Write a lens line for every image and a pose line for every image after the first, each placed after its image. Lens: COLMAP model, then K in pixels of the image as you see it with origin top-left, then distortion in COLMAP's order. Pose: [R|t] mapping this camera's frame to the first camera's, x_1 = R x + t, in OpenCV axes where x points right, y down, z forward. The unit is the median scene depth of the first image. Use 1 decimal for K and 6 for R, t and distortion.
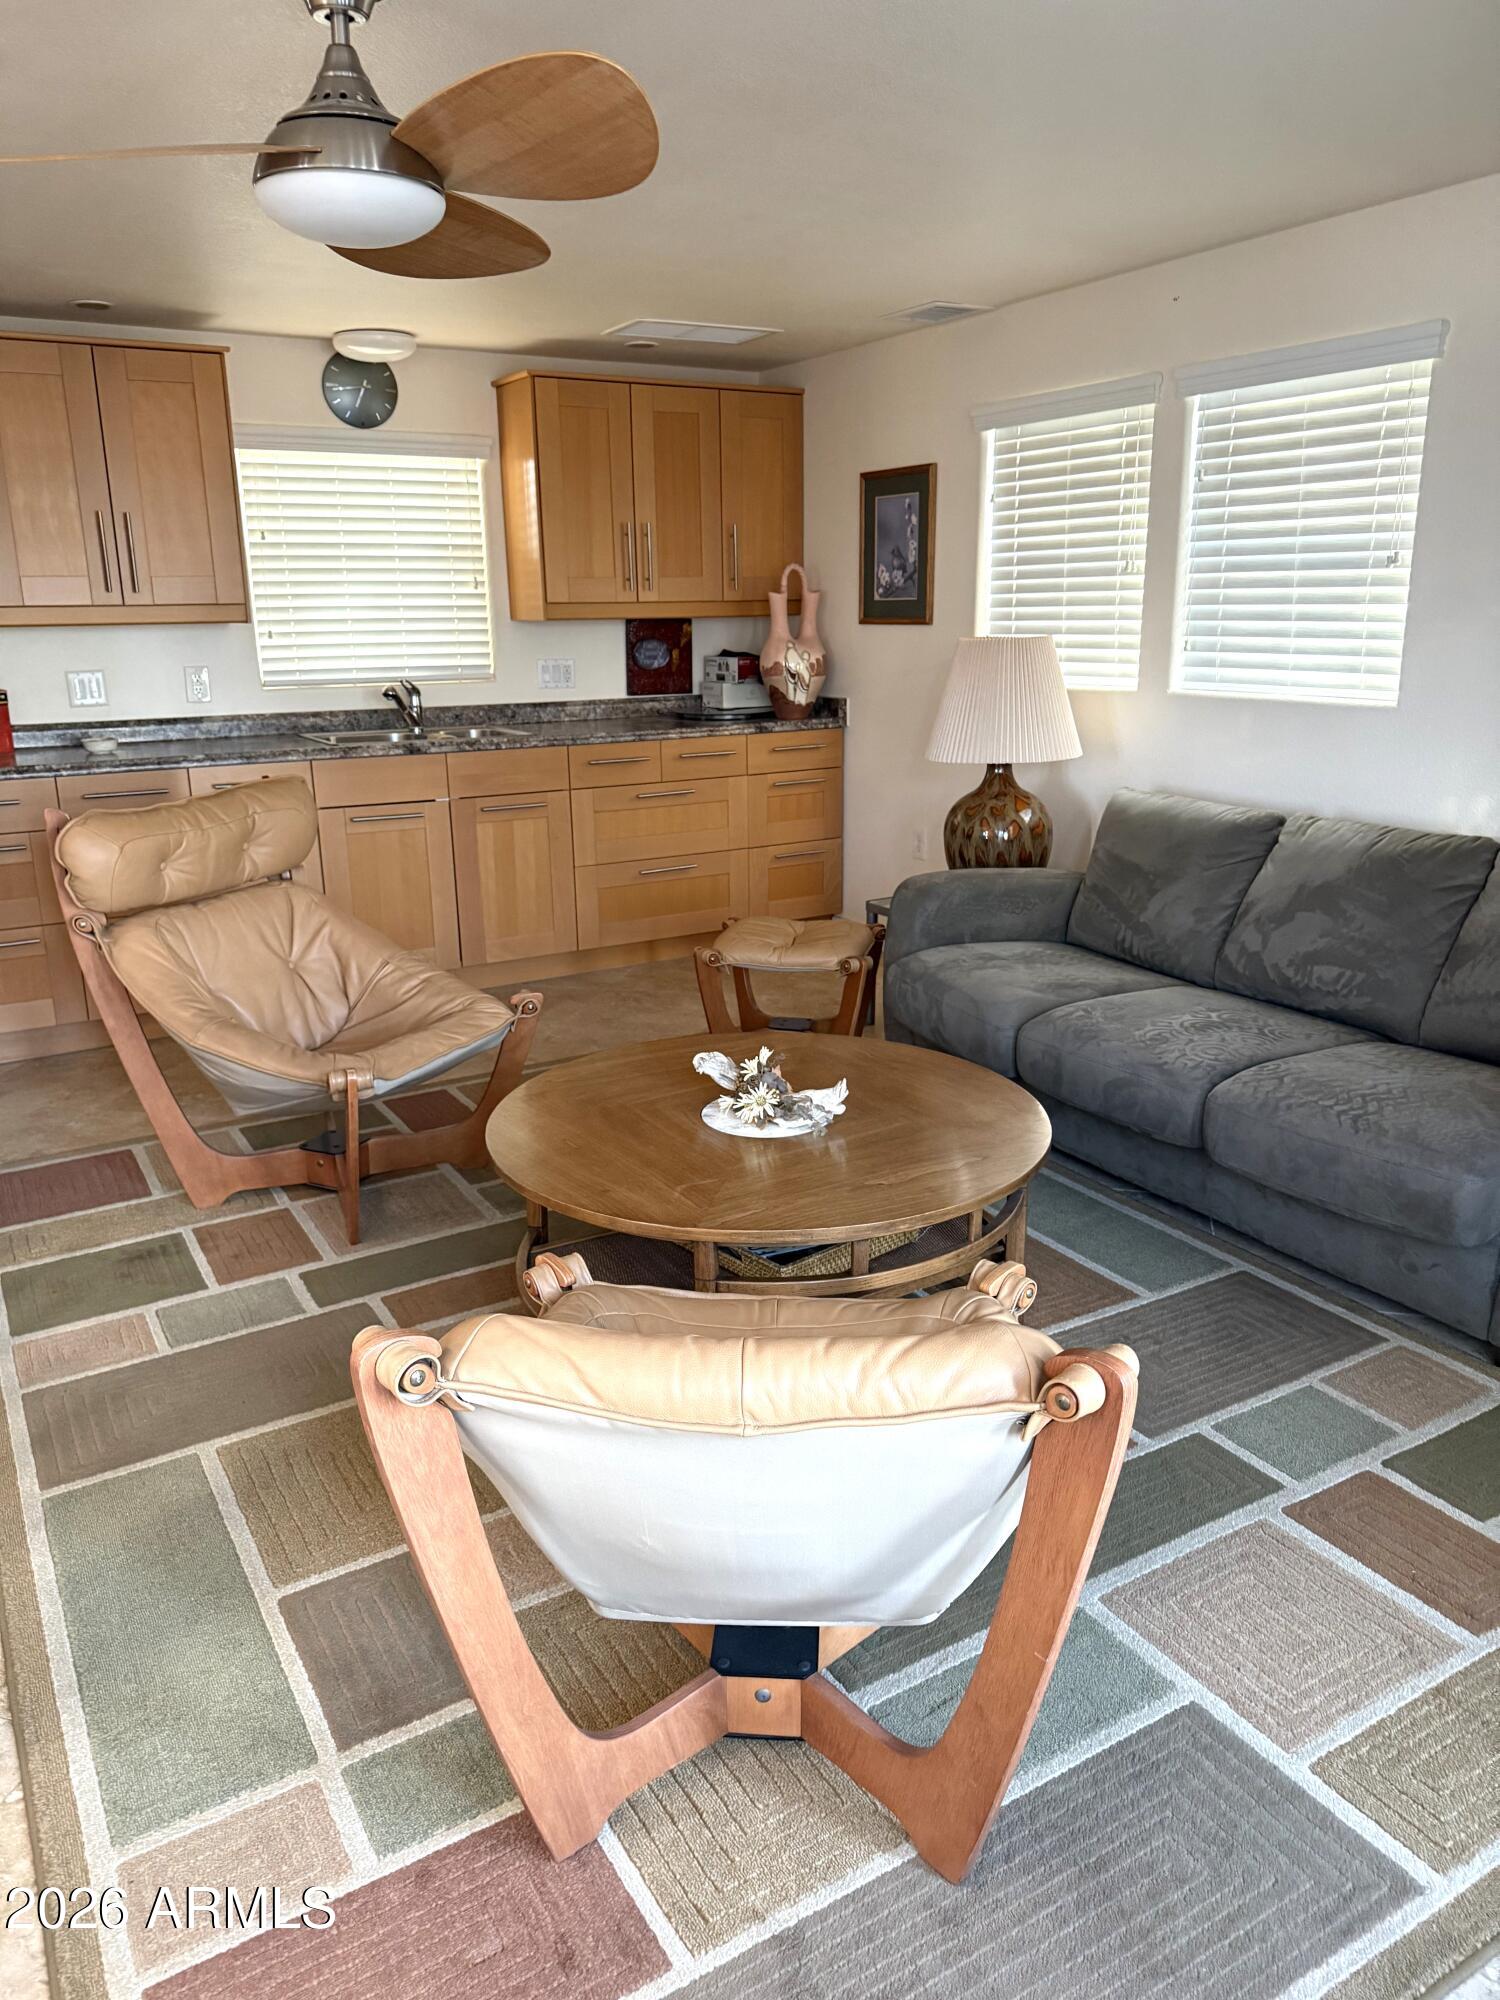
lens RADIAL K [[1415.4, 0, 731.1], [0, 1415.4, 1005.9], [0, 0, 1]] dist [0.042365, -0.004000]
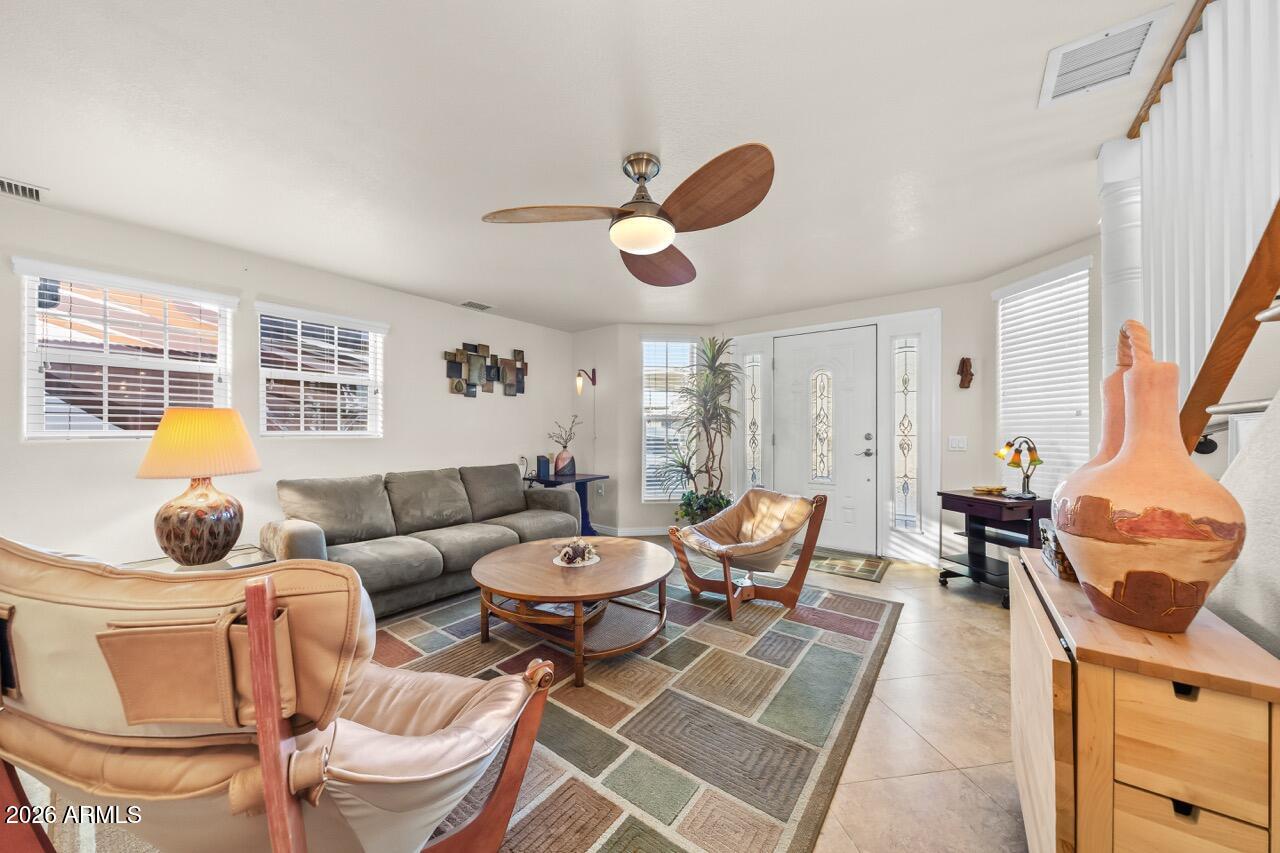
lens RADIAL K [[440.0, 0, 642.9], [0, 440.0, 435.6], [0, 0, 1]] dist [-0.000945, -0.000148]
pose [[-0.395640, 0.013585, 0.918305, -0.797086], [0.248633, 0.964136, 0.092858, -0.199565], [-0.884110, 0.265059, -0.384829, 1.095024]]
